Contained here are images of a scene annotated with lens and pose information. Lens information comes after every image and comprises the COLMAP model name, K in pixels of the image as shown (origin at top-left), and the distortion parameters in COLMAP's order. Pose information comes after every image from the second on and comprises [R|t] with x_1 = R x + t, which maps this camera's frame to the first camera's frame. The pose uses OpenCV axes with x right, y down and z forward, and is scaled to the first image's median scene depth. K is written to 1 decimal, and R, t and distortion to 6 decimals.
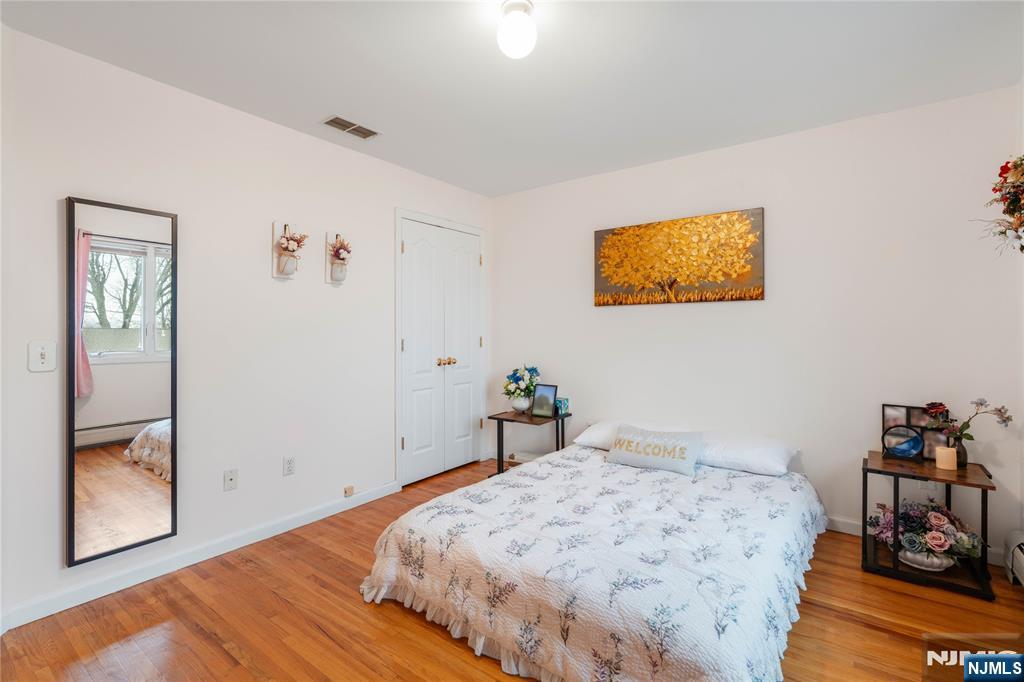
lens RADIAL K [[468.7, 0, 508.9], [0, 468.7, 332.5], [0, 0, 1]] dist [-0.002495, 0.000228]
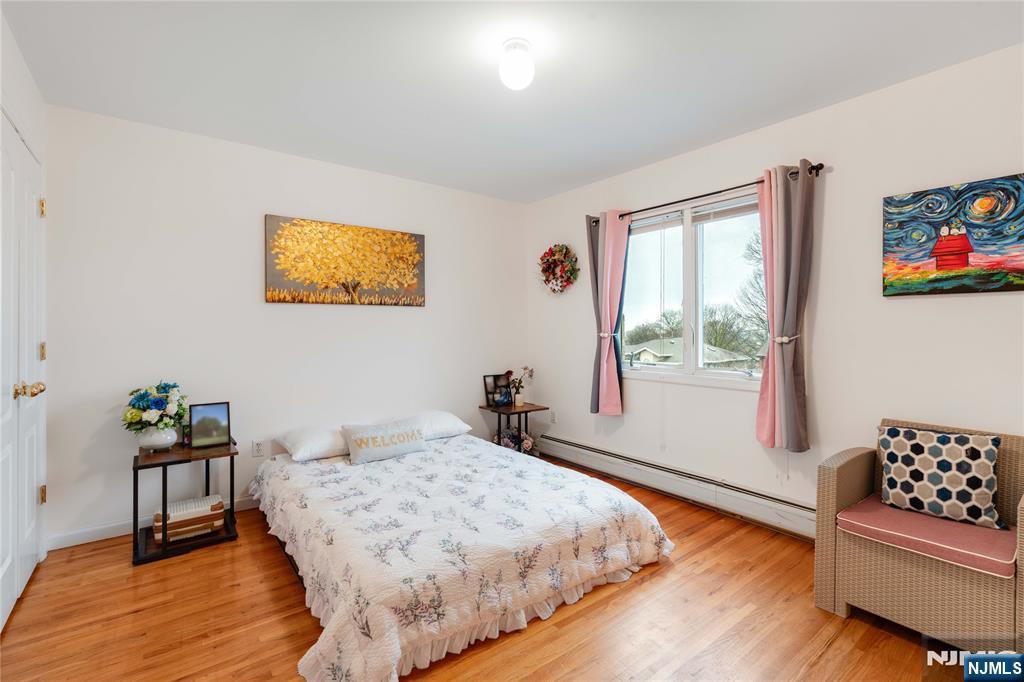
lens RADIAL K [[468.7, 0, 509.0], [0, 468.7, 335.8], [0, 0, 1]] dist [-0.002495, 0.000228]
pose [[0.265785, -0.012538, 0.963951, -0.634415], [0.007936, 0.999910, 0.010818, -0.000829], [-0.964000, 0.004775, 0.265861, 0.422161]]
